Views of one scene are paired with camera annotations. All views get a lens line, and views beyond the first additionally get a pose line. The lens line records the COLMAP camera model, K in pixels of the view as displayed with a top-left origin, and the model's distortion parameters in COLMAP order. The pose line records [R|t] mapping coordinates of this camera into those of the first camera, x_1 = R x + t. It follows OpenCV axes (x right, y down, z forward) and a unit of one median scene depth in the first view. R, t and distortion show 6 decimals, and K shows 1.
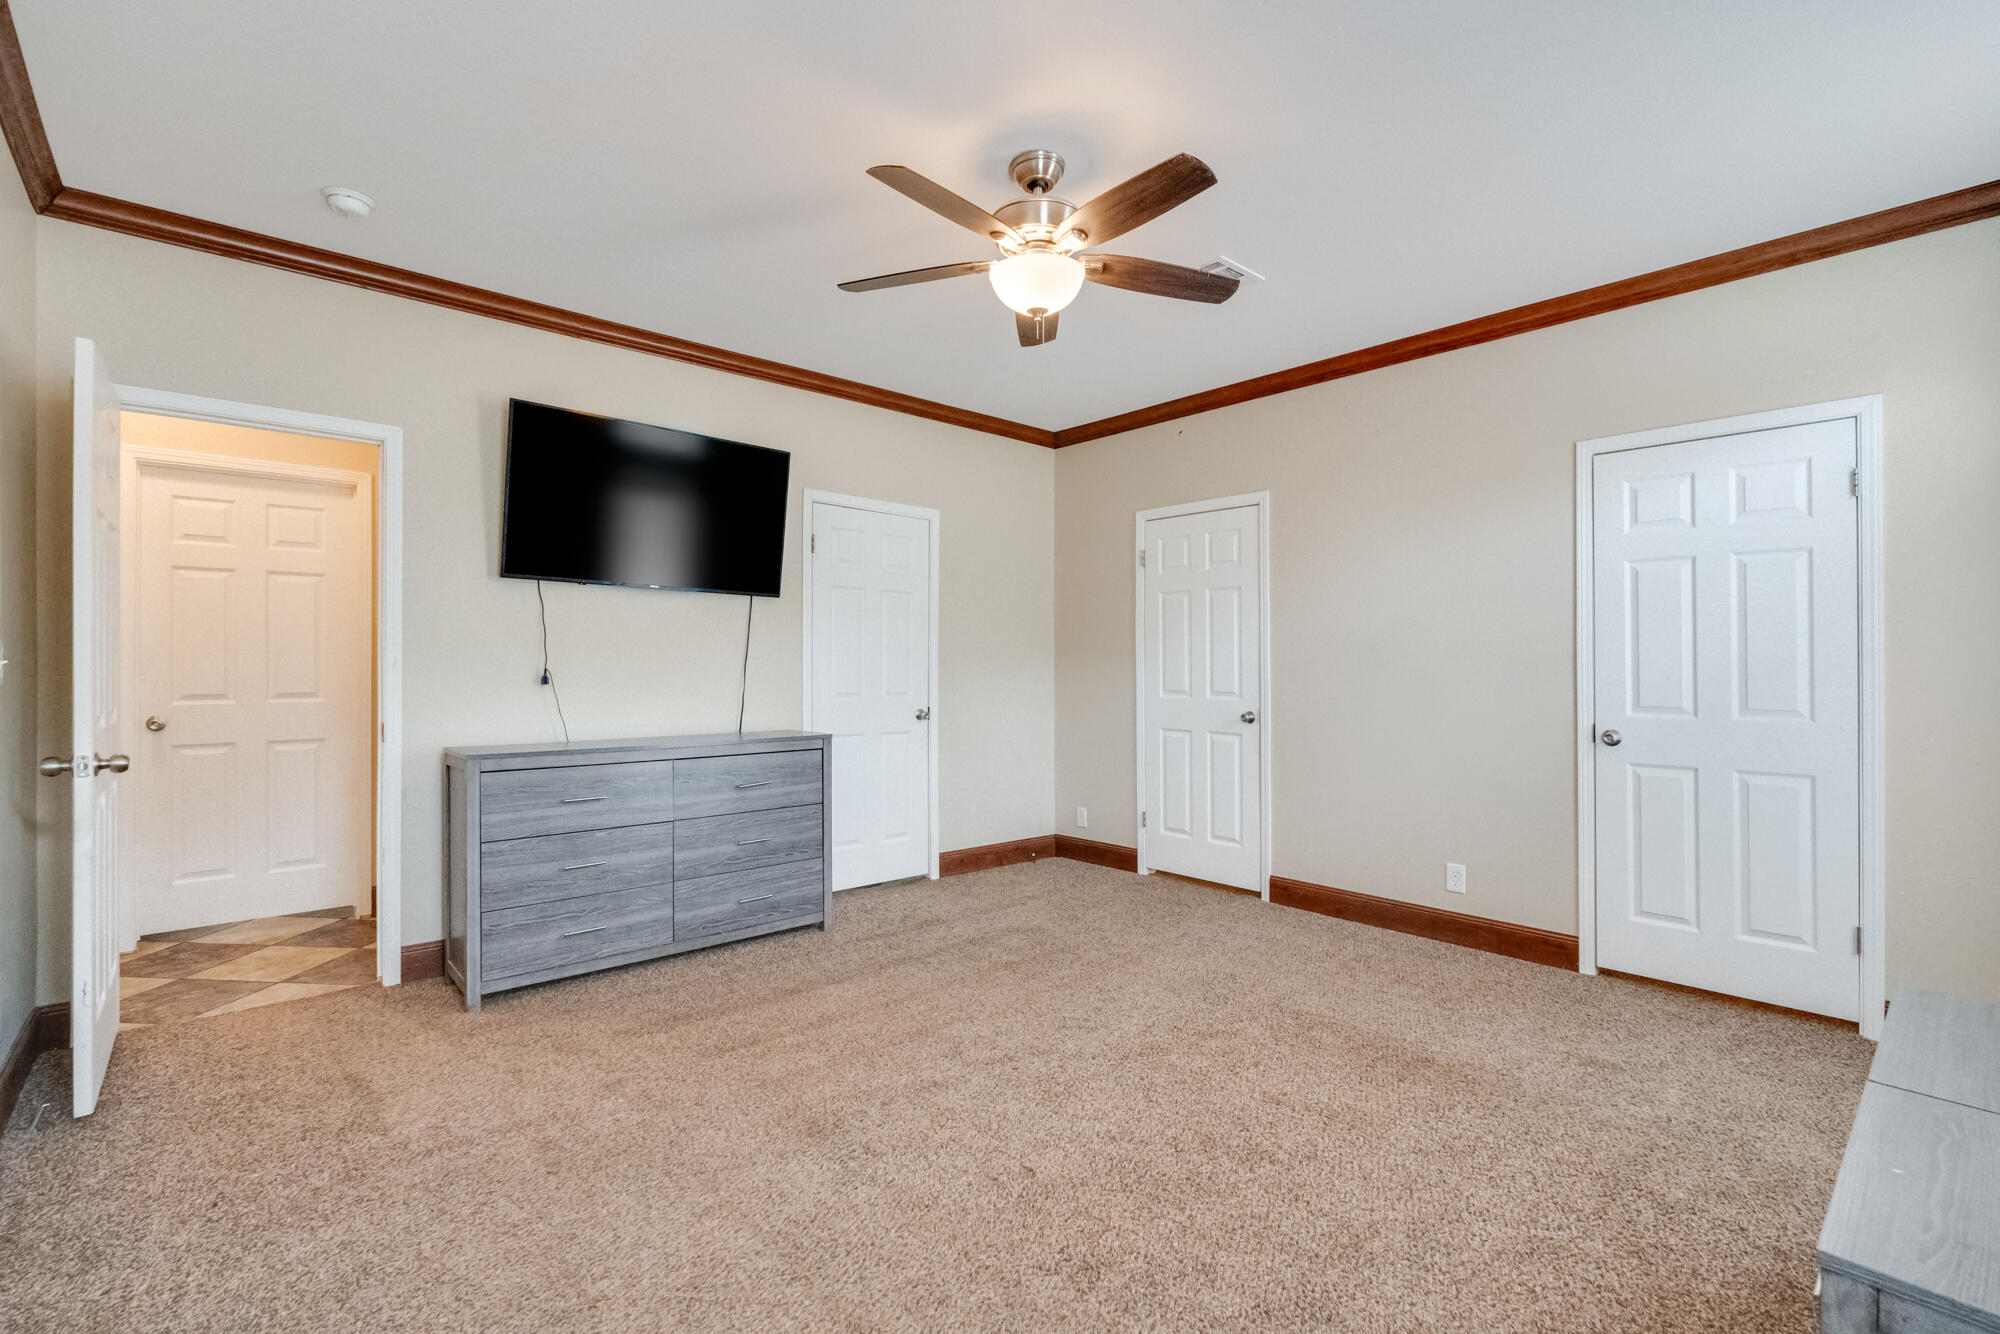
lens RADIAL K [[888.5, 0, 1002.3], [0, 888.5, 662.1], [0, 0, 1]] dist [-0.003797, 0.000301]
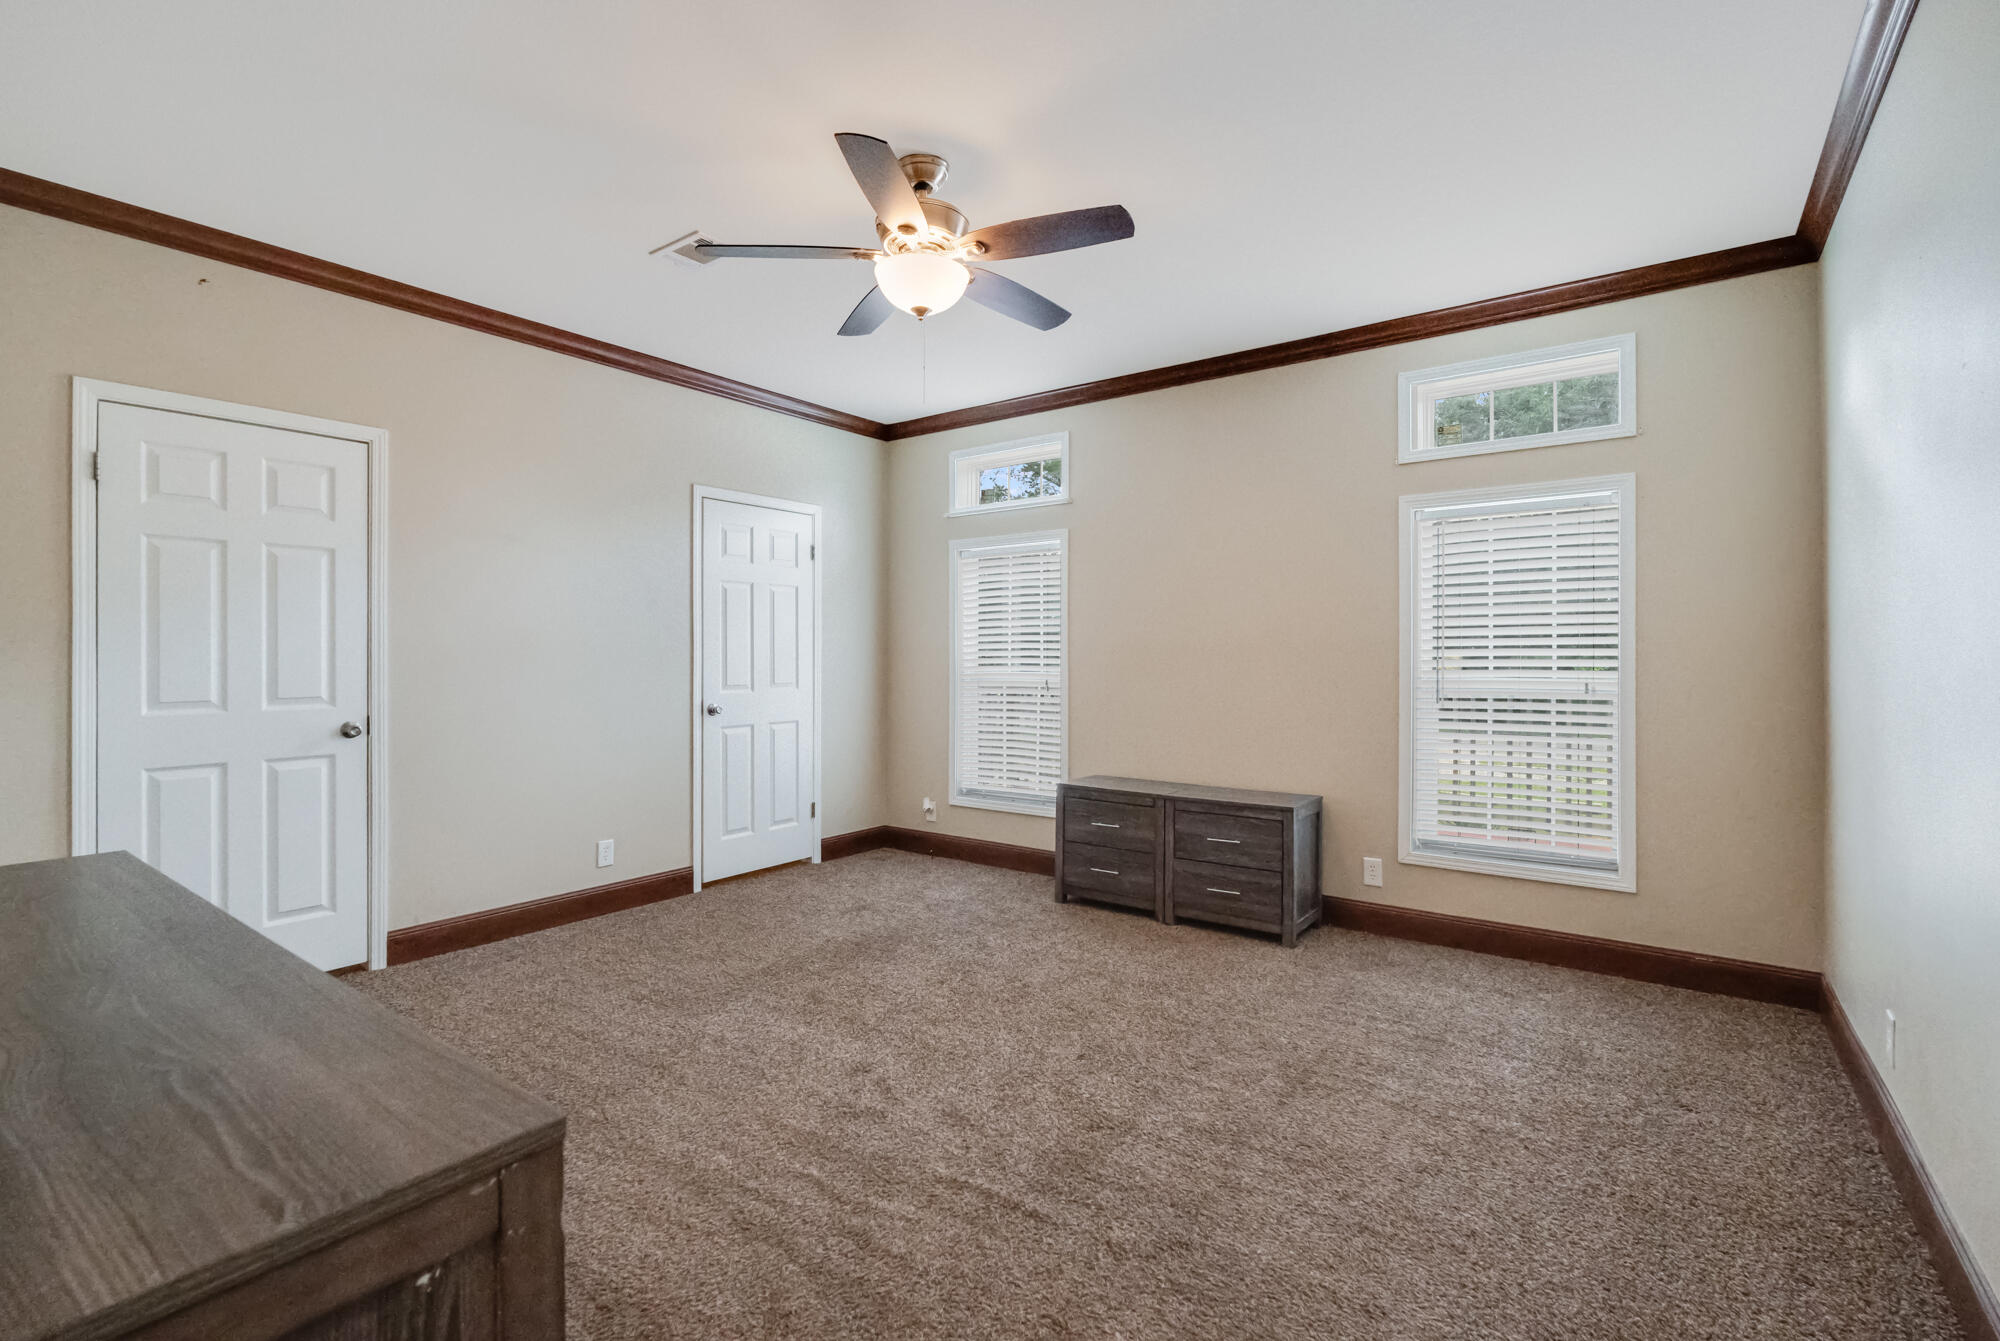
lens RADIAL K [[901.1, 0, 991.3], [0, 901.1, 650.2], [0, 0, 1]] dist [-0.000178, -0.000030]
pose [[-0.190444, 0.000702, 0.981698, -0.730523], [-0.001299, 0.999999, -0.000967, -0.004818], [-0.981697, -0.001459, -0.190443, 0.825970]]
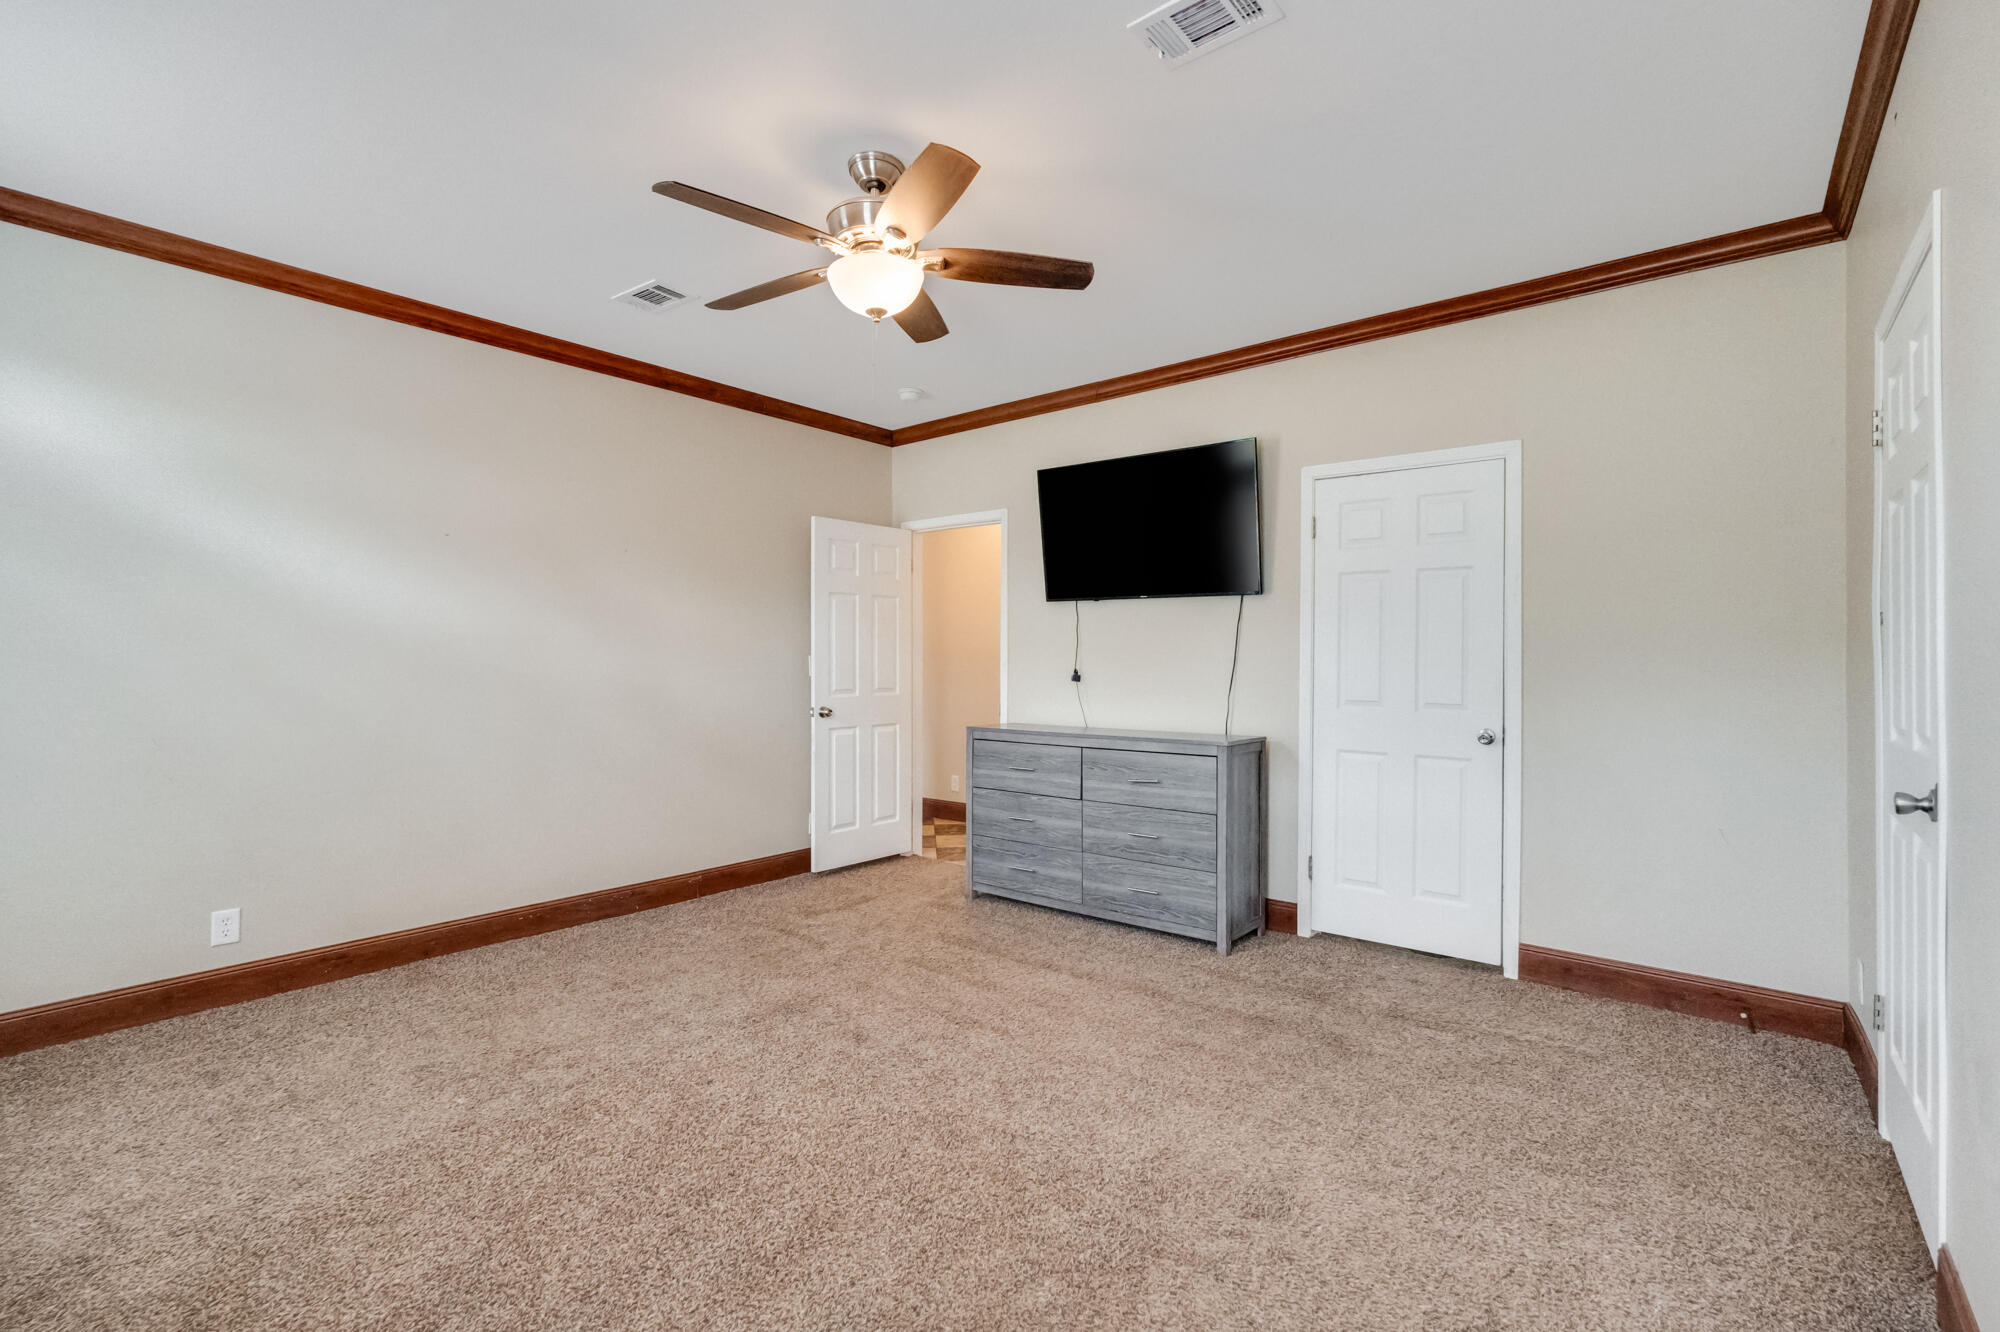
lens RADIAL K [[888.5, 0, 1002.3], [0, 888.5, 661.1], [0, 0, 1]] dist [-0.003797, 0.000301]
pose [[0.158764, -0.002923, -0.987312, 0.783922], [0.003211, 0.999992, -0.002444, -0.001441], [0.987311, -0.002782, 0.158772, 0.725520]]
